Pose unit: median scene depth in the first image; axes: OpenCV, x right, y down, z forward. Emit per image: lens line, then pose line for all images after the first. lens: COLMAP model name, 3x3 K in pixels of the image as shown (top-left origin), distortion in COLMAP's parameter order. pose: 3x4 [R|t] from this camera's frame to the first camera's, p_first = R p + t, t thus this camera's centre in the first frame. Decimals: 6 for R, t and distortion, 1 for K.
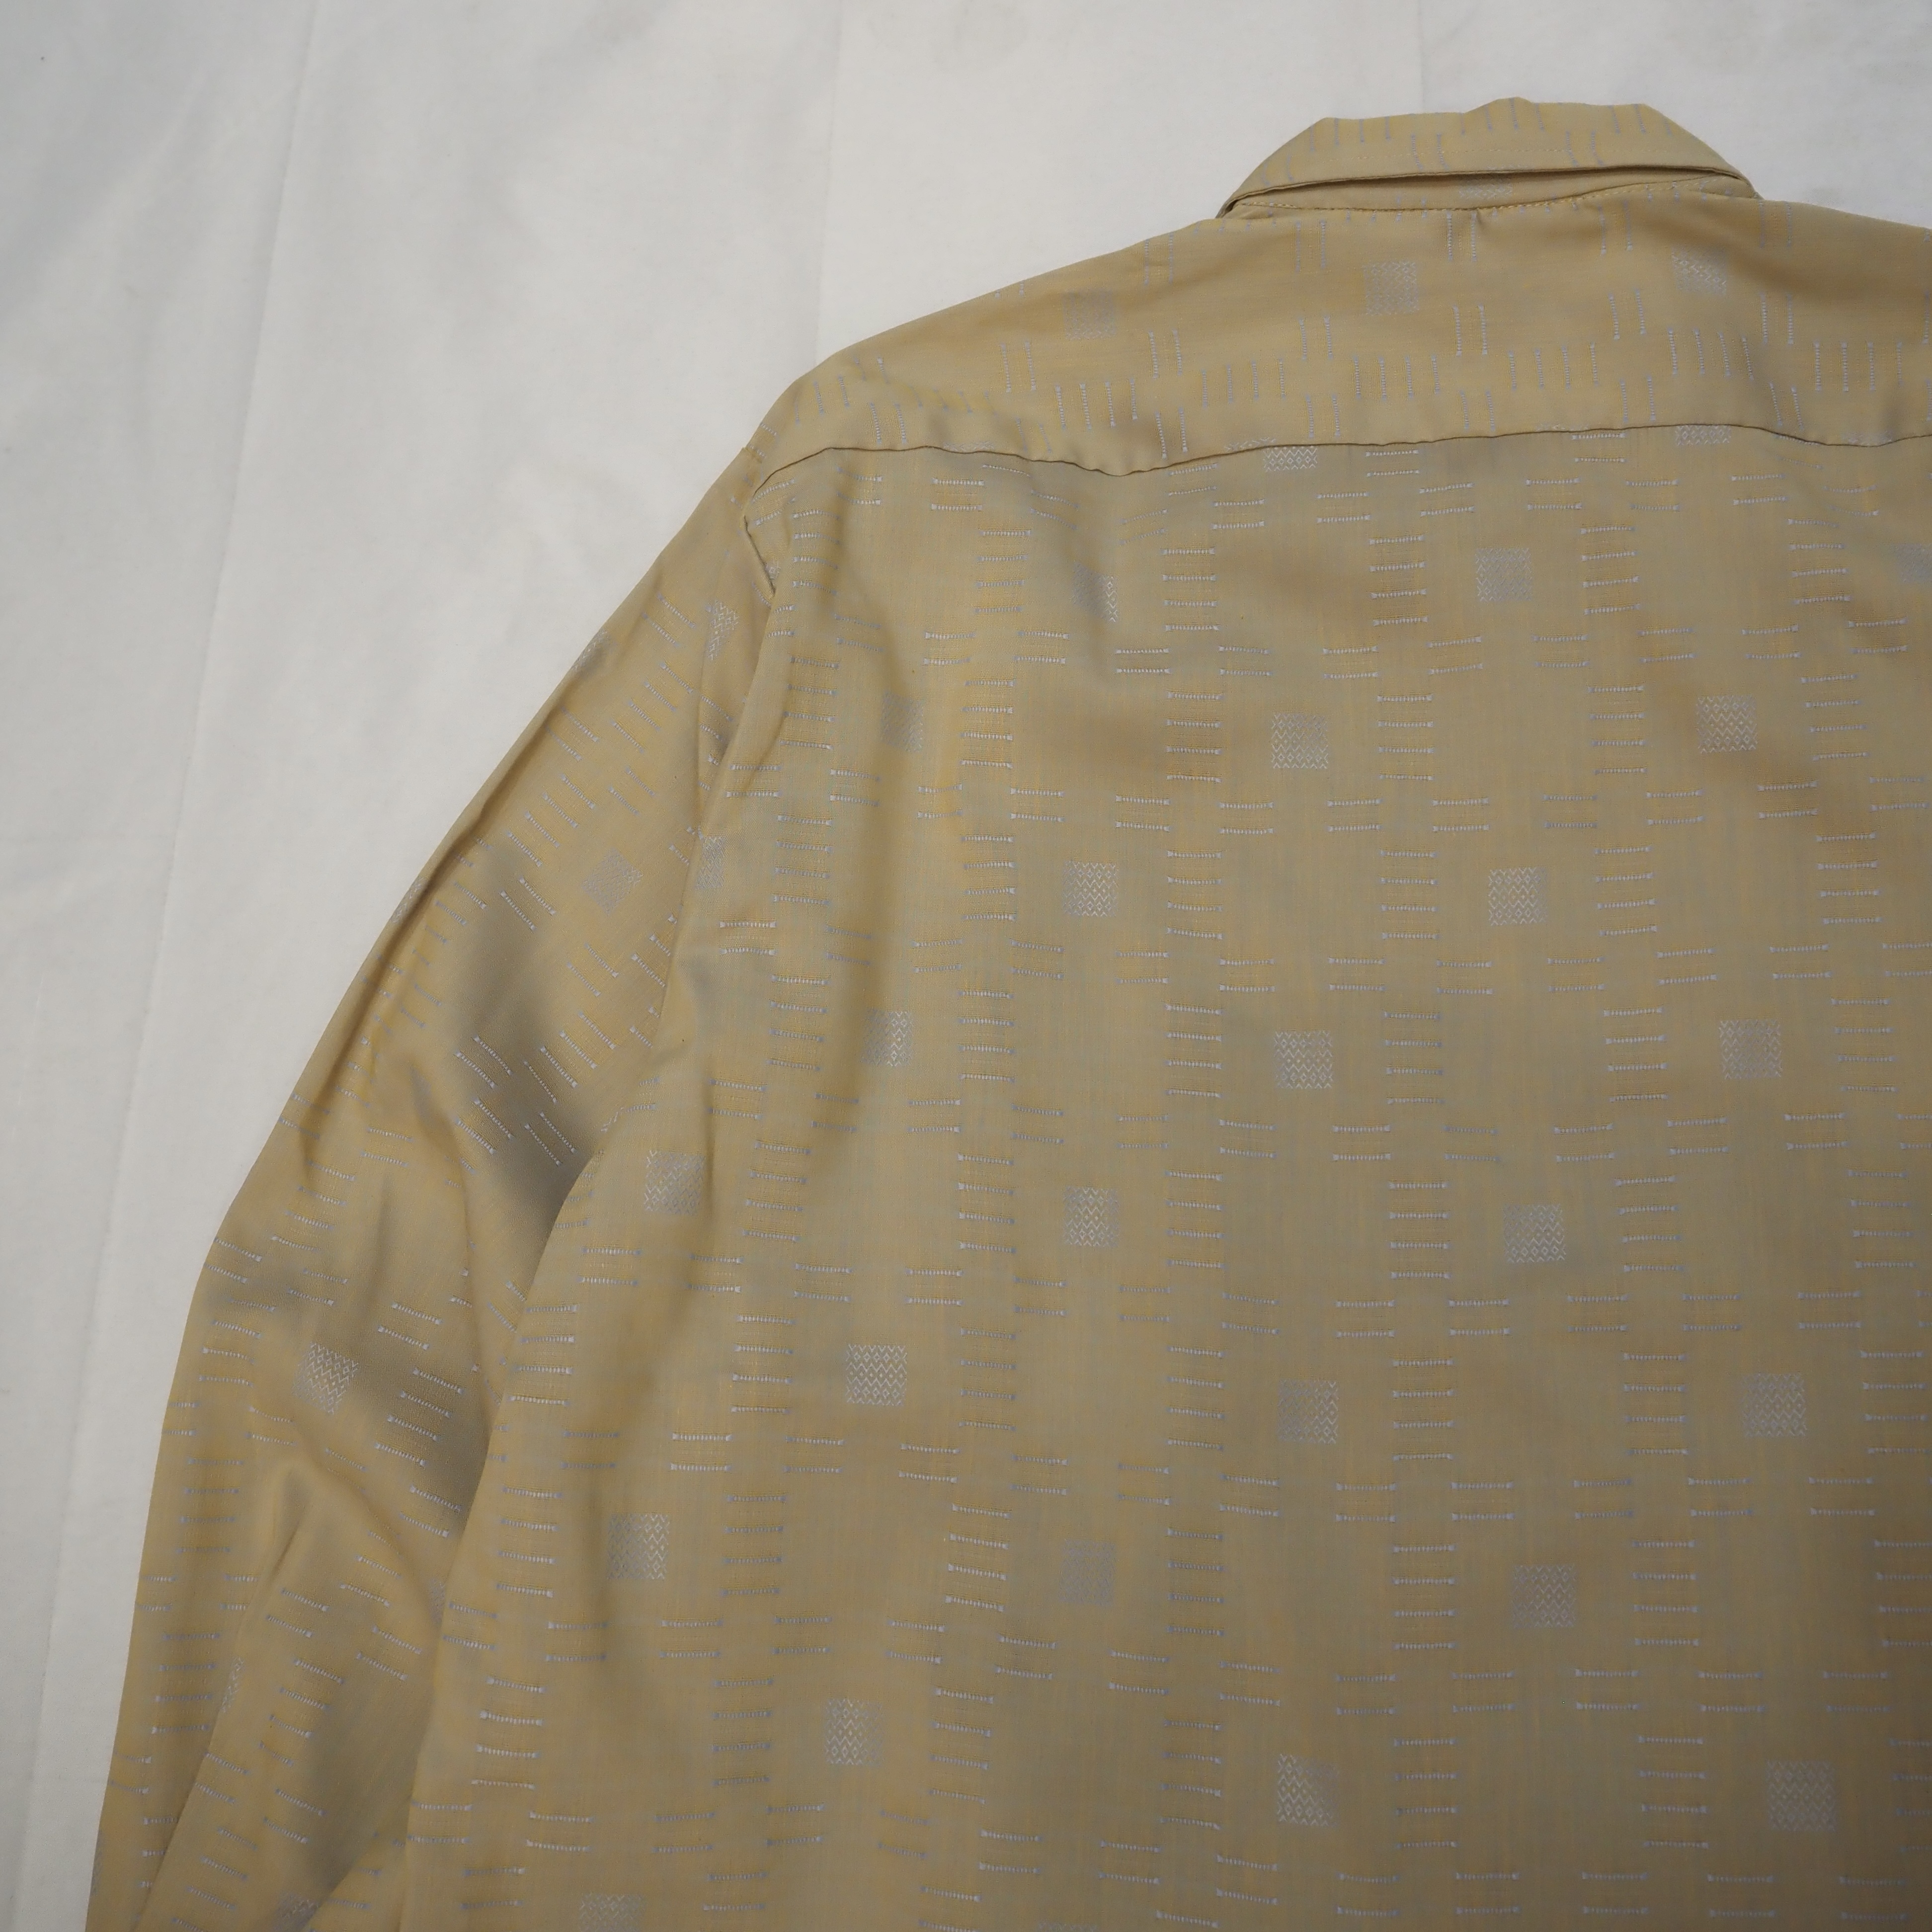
lens RADIAL K [[2481.1, 0, 970.3], [0, 2481.1, 770.5], [0, 0, 1]] dist [-0.047627, 0.042770]
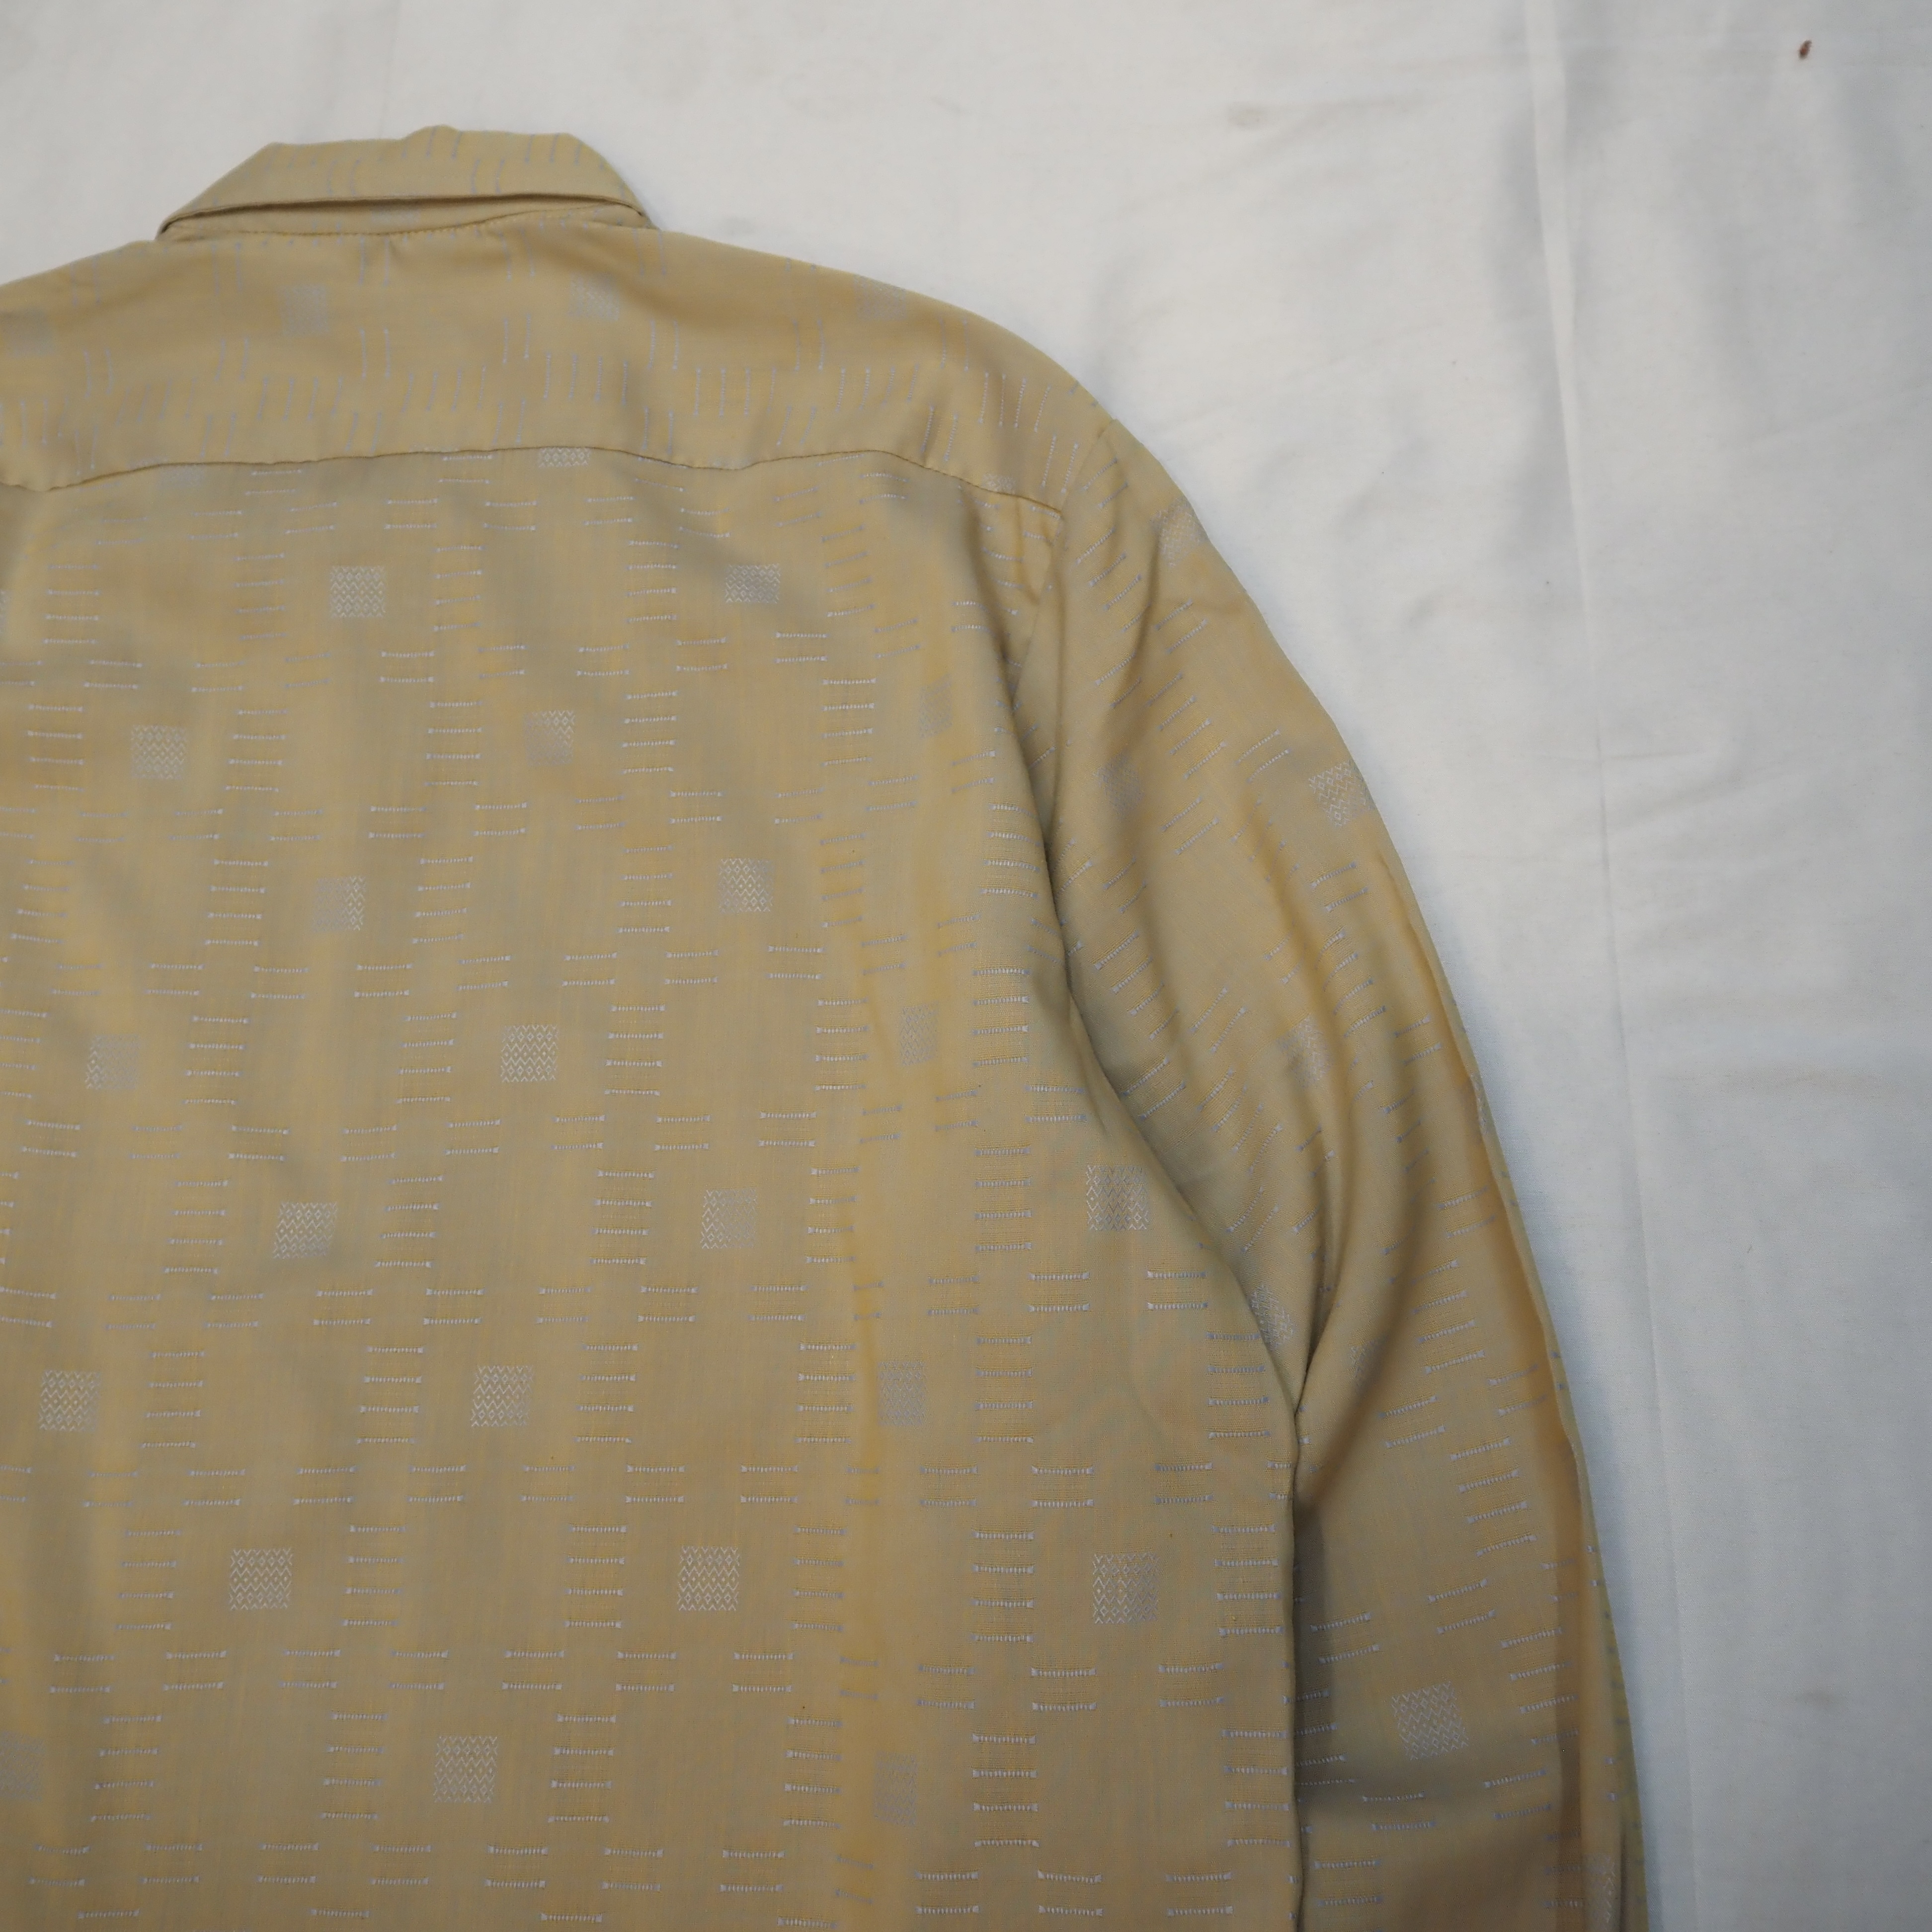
lens RADIAL K [[2481.1, 0, 970.3], [0, 2481.1, 770.5], [0, 0, 1]] dist [-0.047627, 0.042770]
pose [[0.998812, 0.007676, 0.048130, 0.411485], [-0.007556, 0.999968, -0.002675, -0.004360], [-0.048149, 0.002308, 0.998837, -0.034487]]
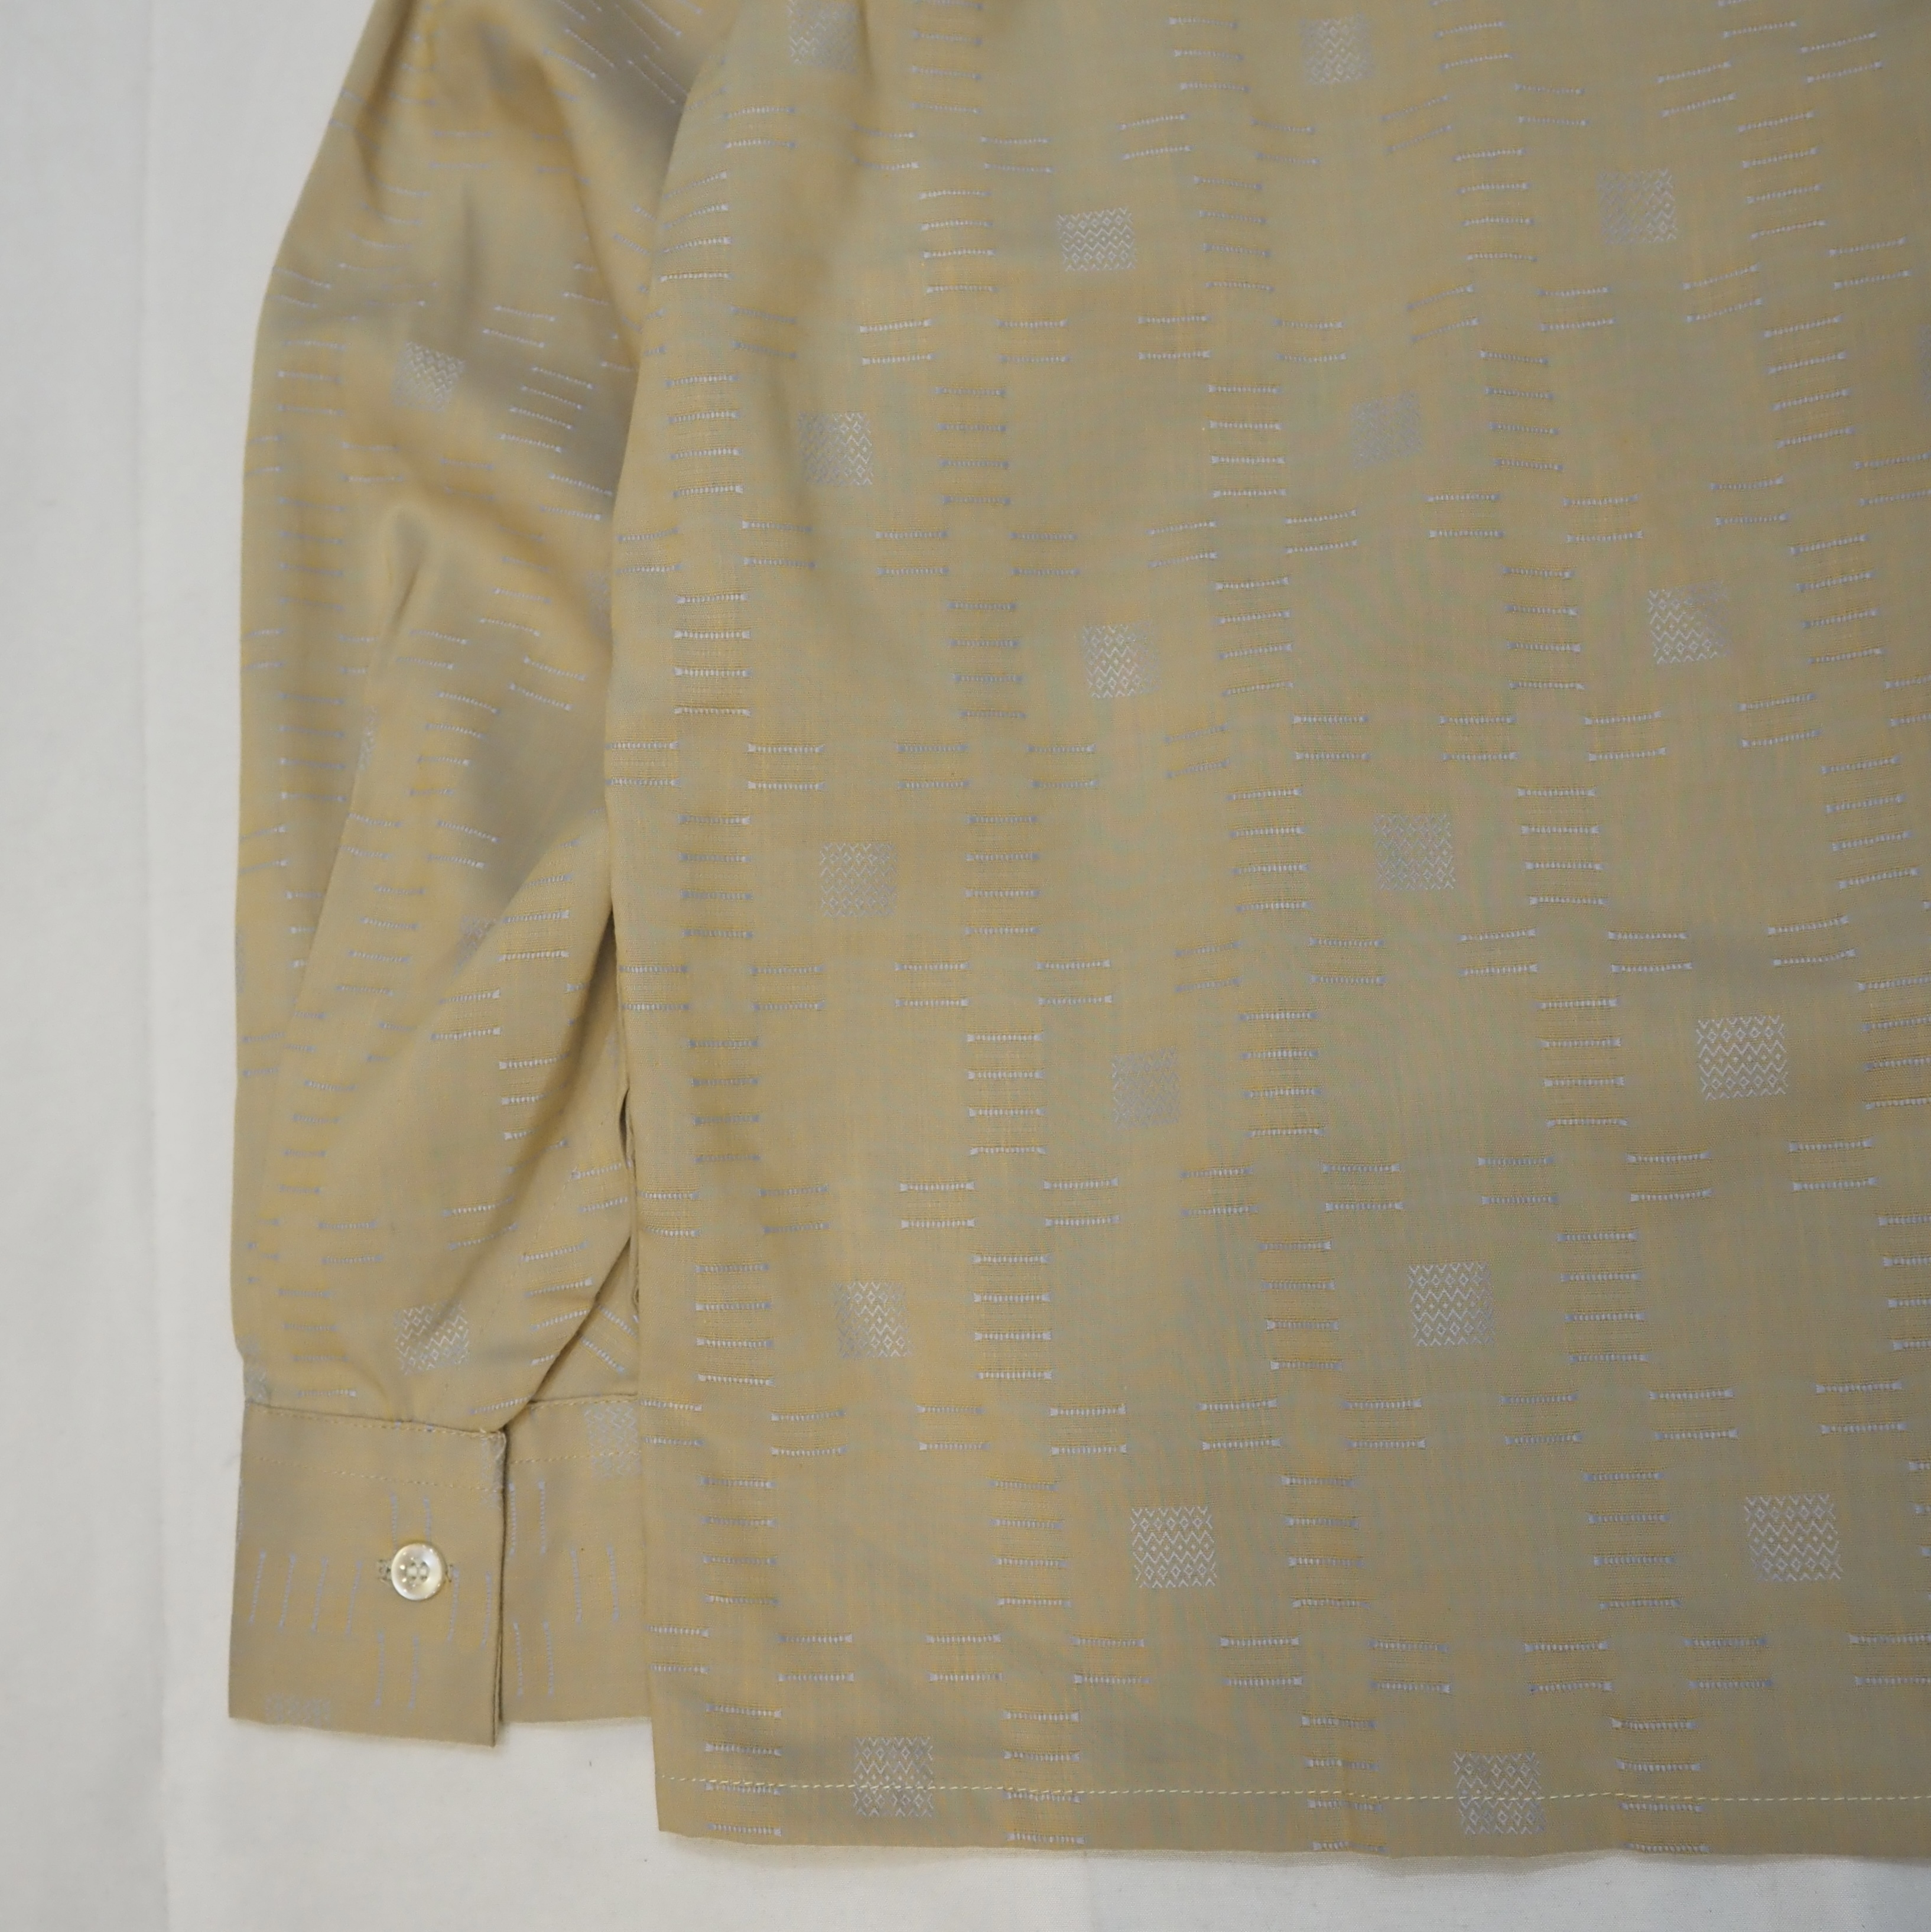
lens RADIAL K [[2863.4, 0, 854.4], [0, 2863.4, 966.7], [0, 0, 1]] dist [-0.049570, 0.056351]
pose [[0.991718, -0.110450, -0.065538, -0.073979], [0.117486, 0.986330, 0.115545, 0.326113], [0.051880, -0.122288, 0.991138, 0.031682]]
